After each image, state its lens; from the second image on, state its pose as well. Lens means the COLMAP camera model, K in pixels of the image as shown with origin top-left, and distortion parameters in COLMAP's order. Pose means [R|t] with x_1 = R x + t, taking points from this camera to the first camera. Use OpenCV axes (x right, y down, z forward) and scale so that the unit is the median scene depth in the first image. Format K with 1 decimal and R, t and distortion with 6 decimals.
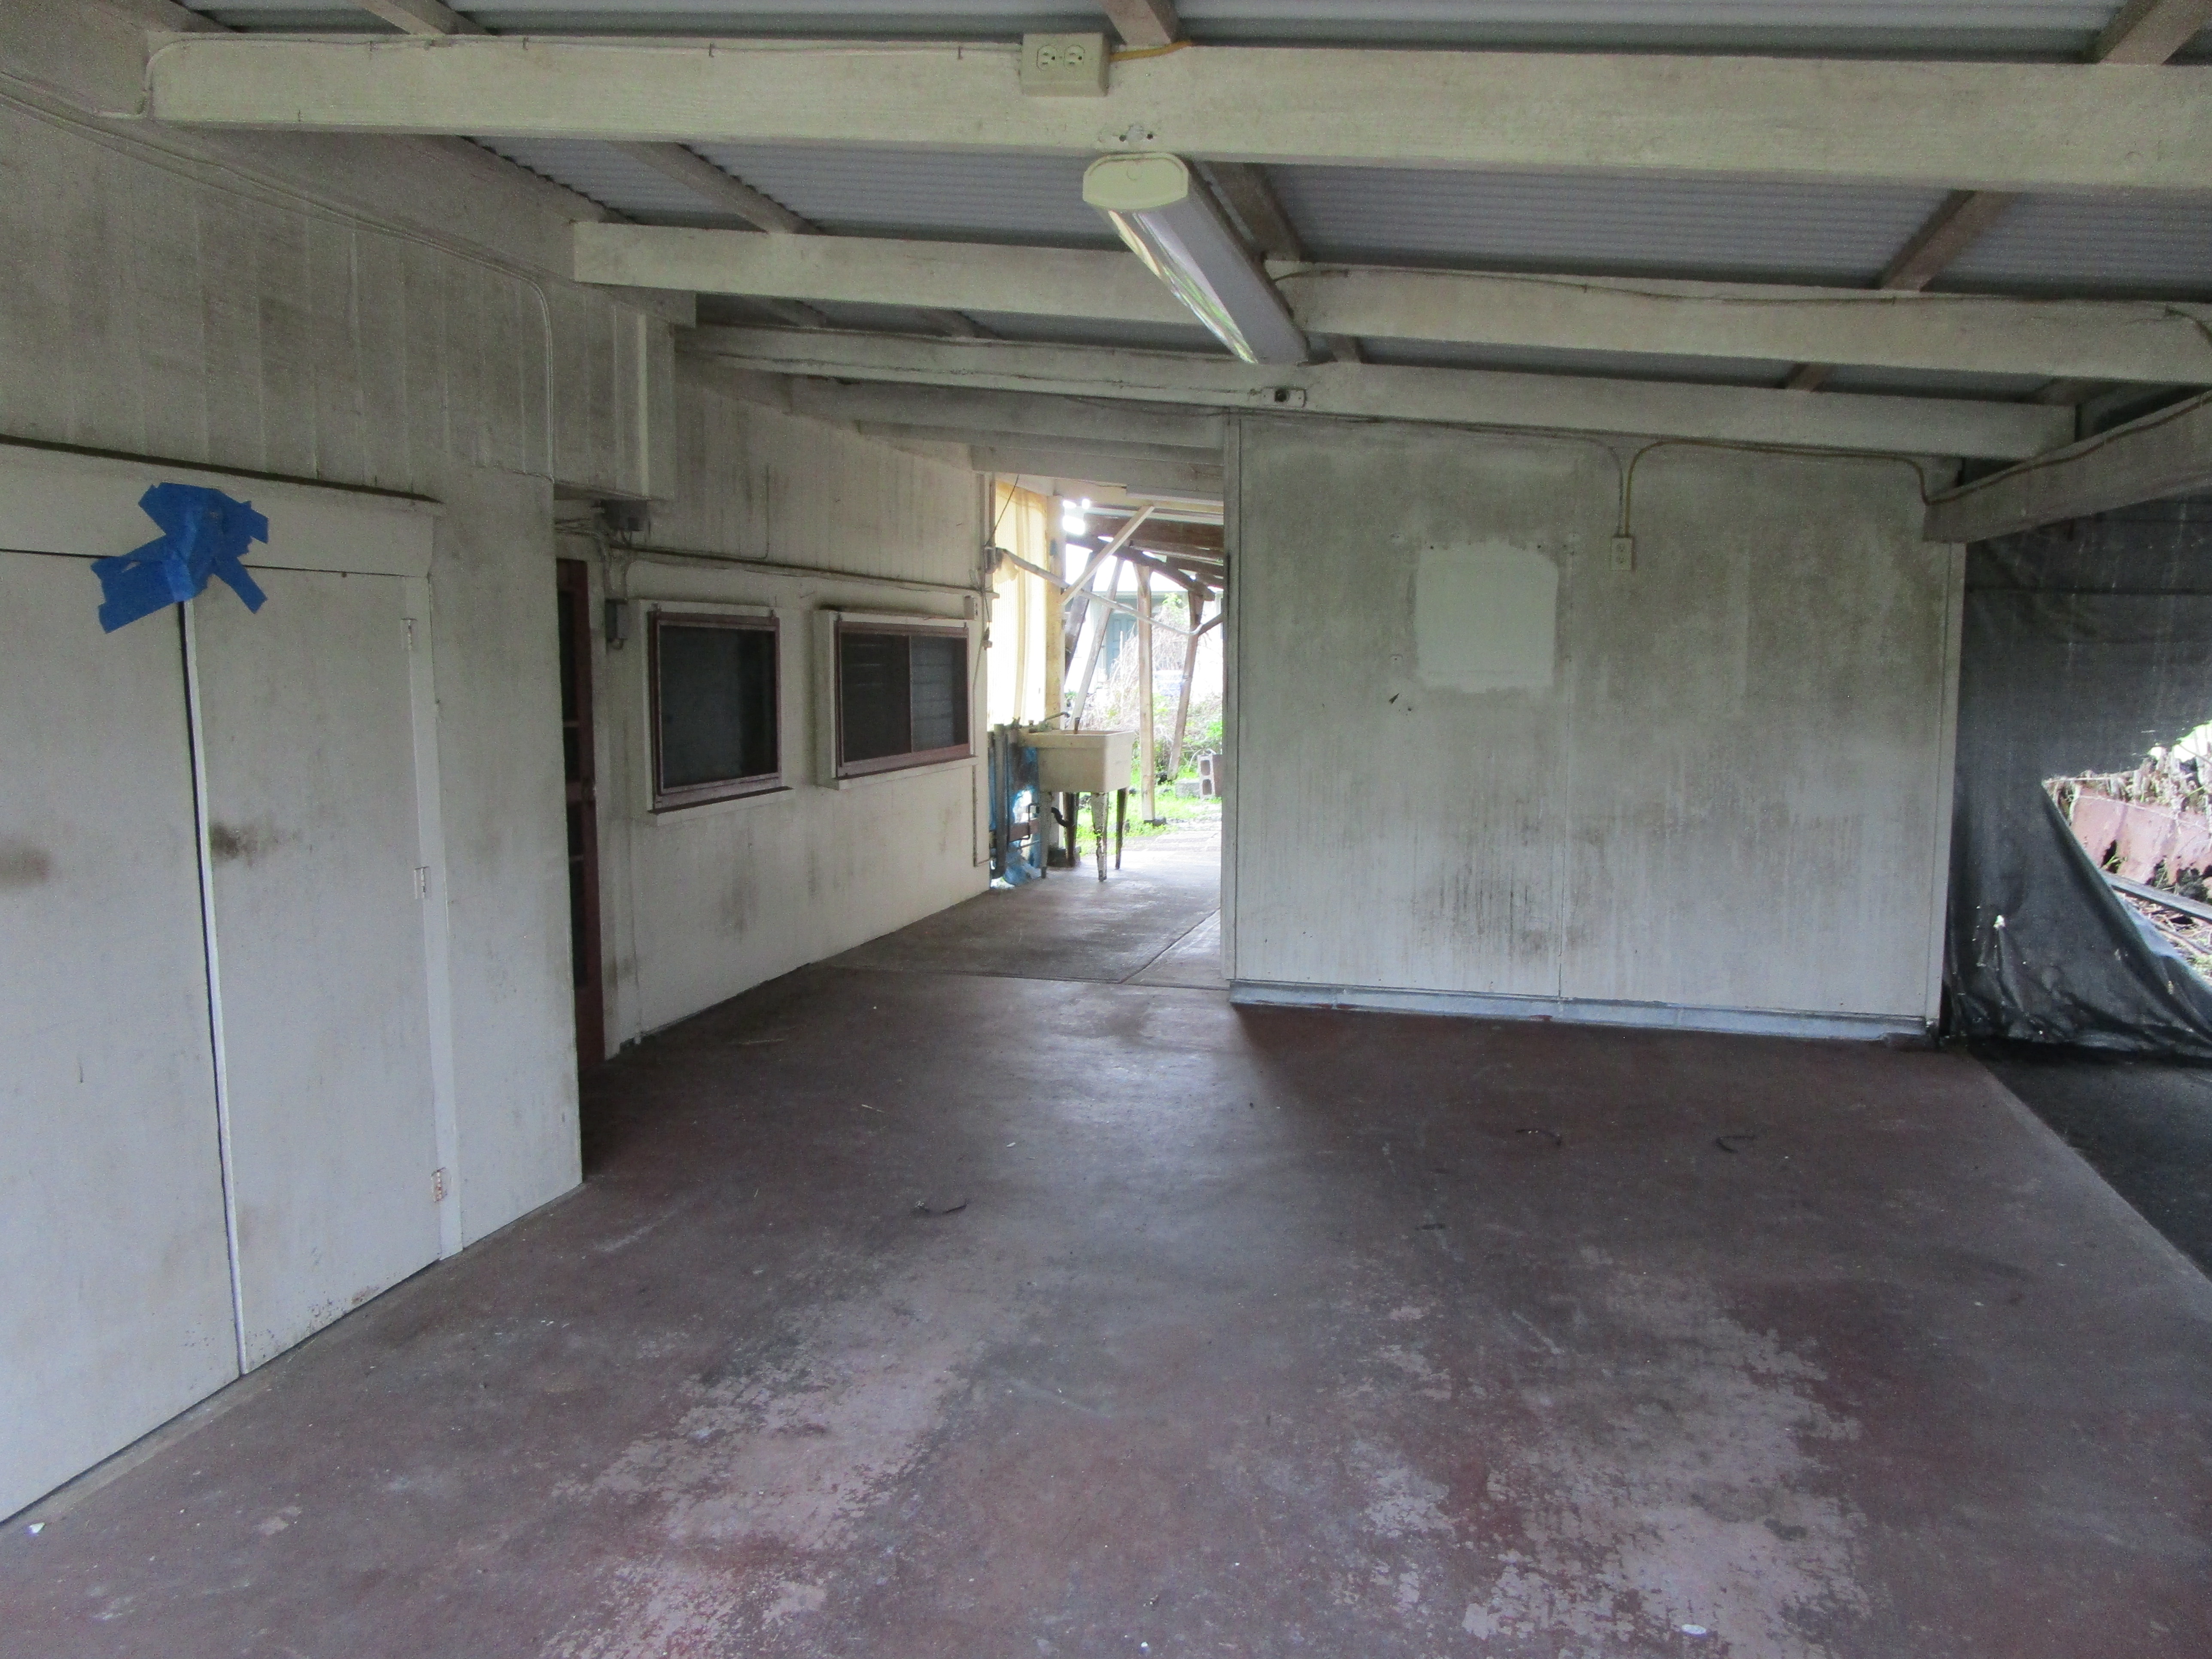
lens RADIAL K [[1573.8, 0, 1097.5], [0, 1573.8, 836.5], [0, 0, 1]] dist [-0.025715, 0.001341]
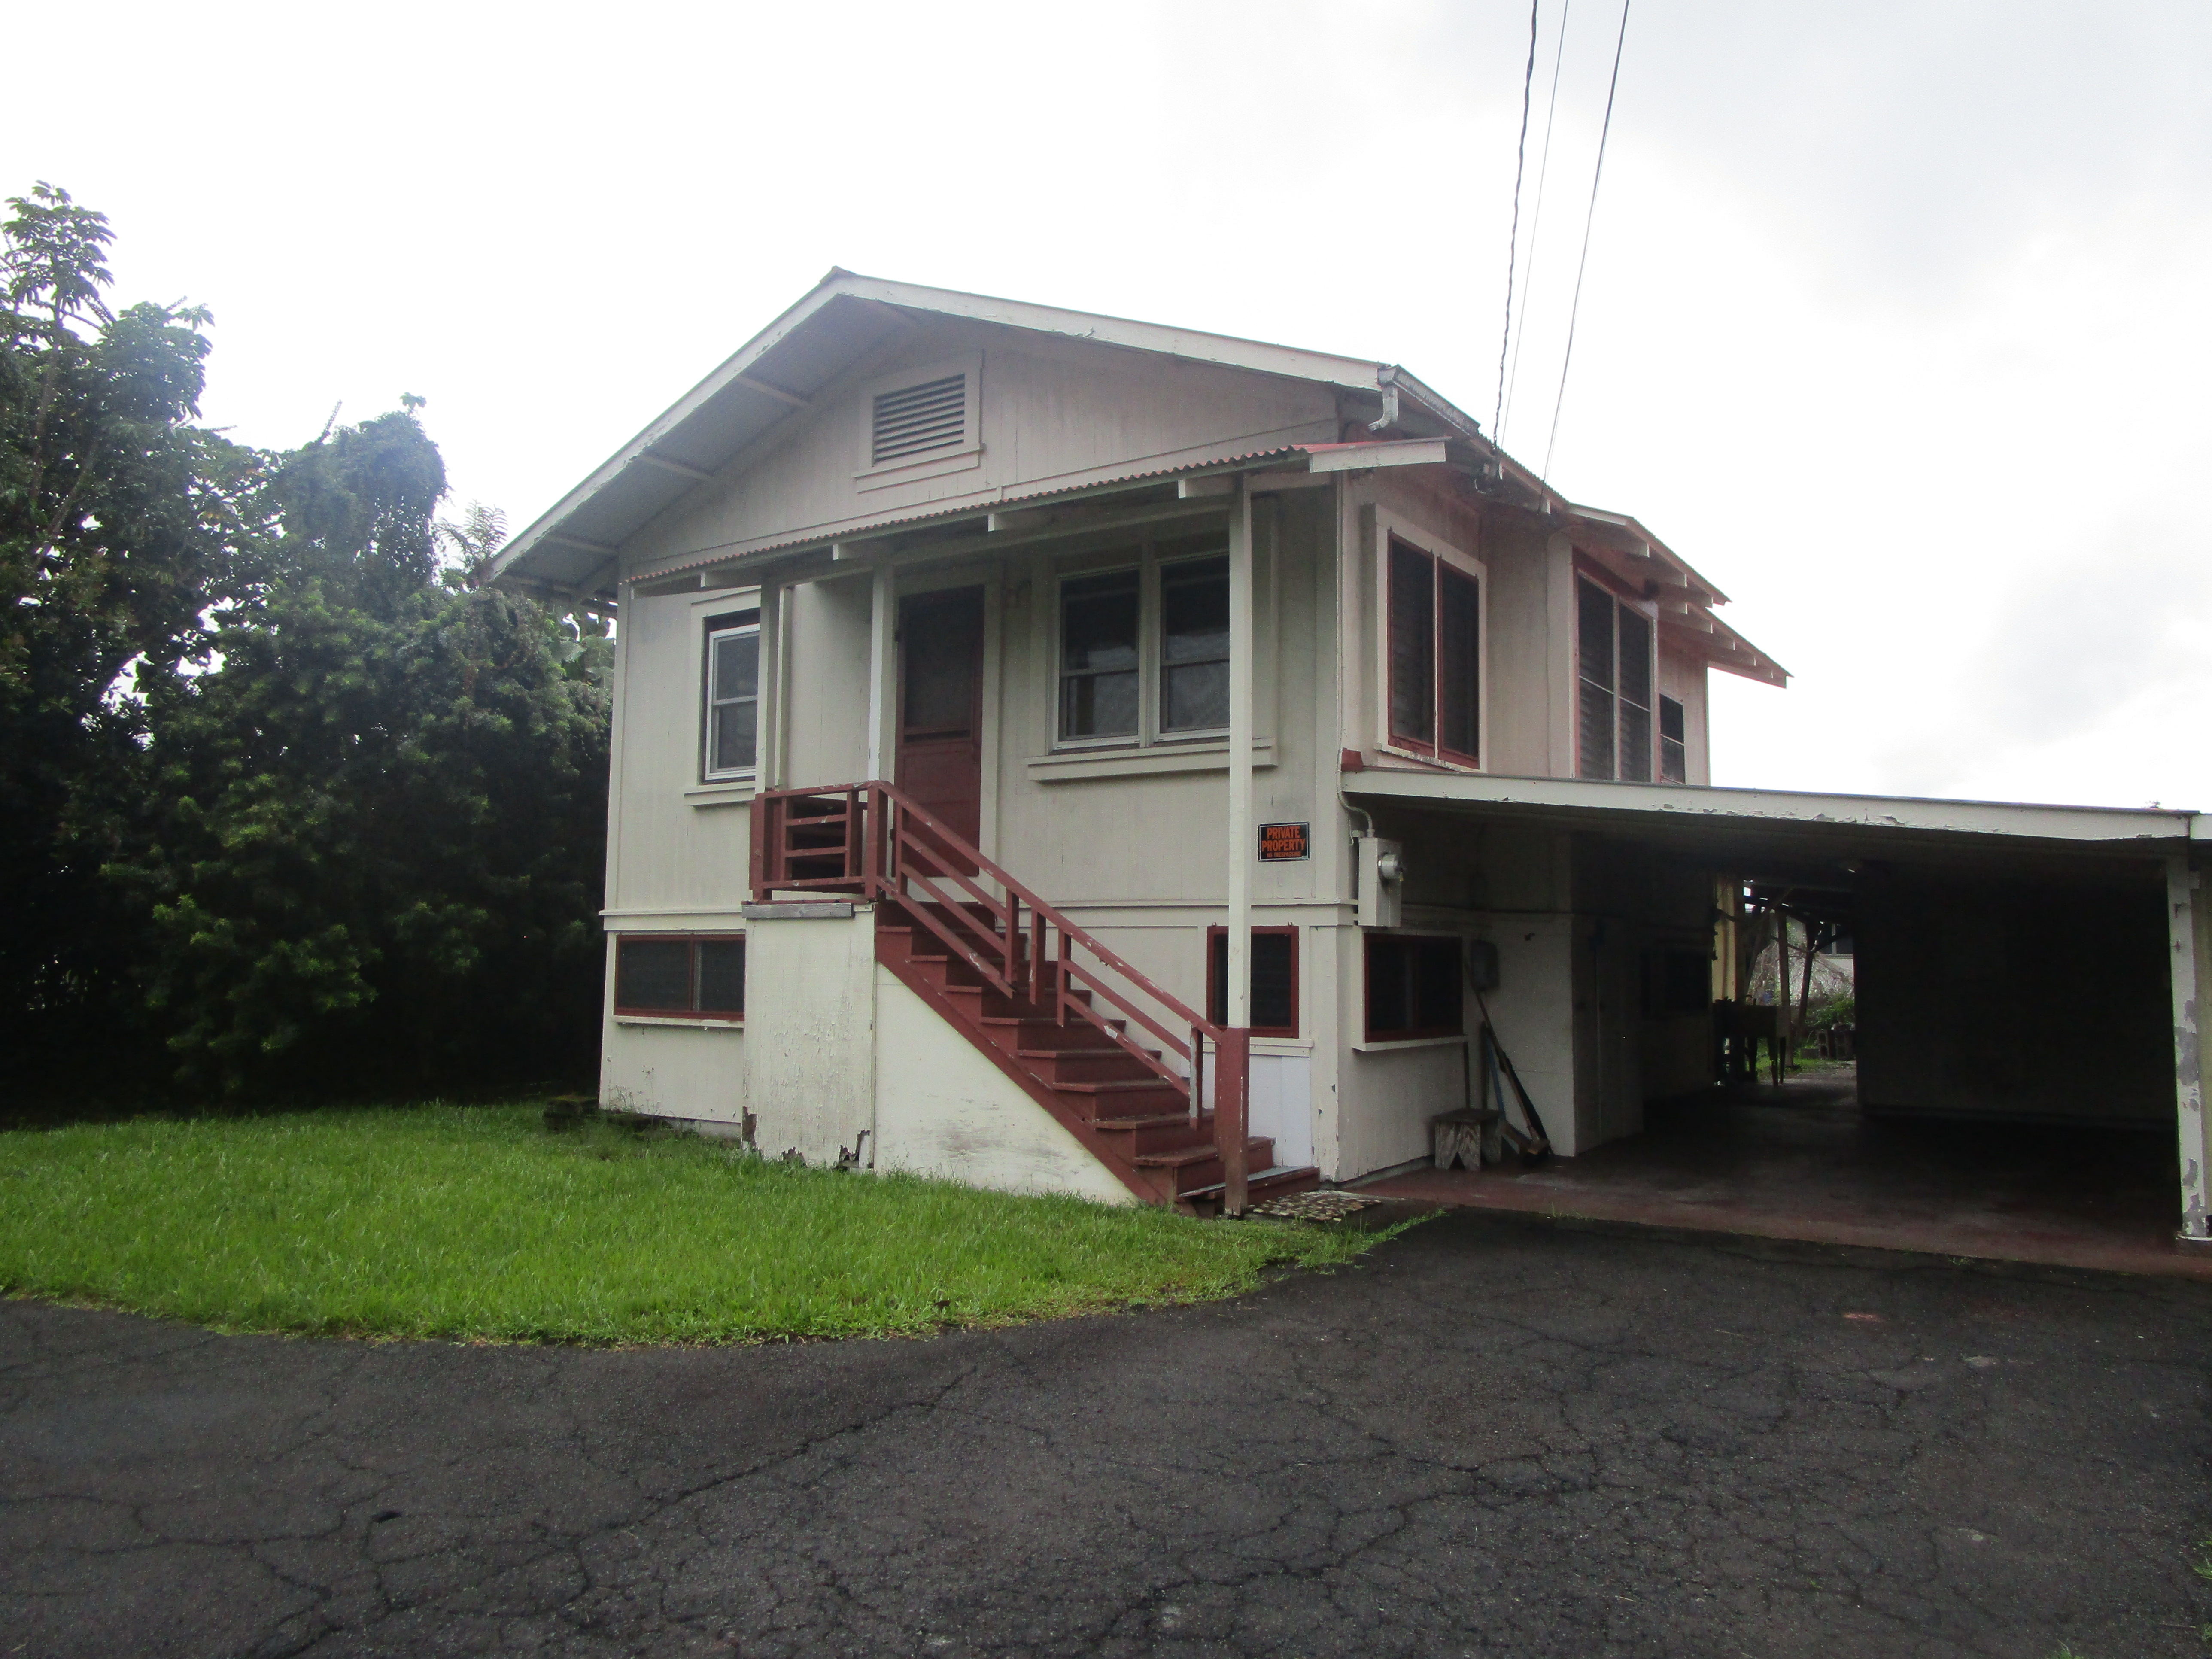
lens RADIAL K [[1573.8, 0, 1097.5], [0, 1573.8, 836.5], [0, 0, 1]] dist [-0.025715, 0.001341]
pose [[0.943543, -0.013857, -0.330959, -0.128706], [-0.046597, 0.983637, -0.174029, 0.087630], [0.327955, 0.179626, 0.927459, -0.939937]]
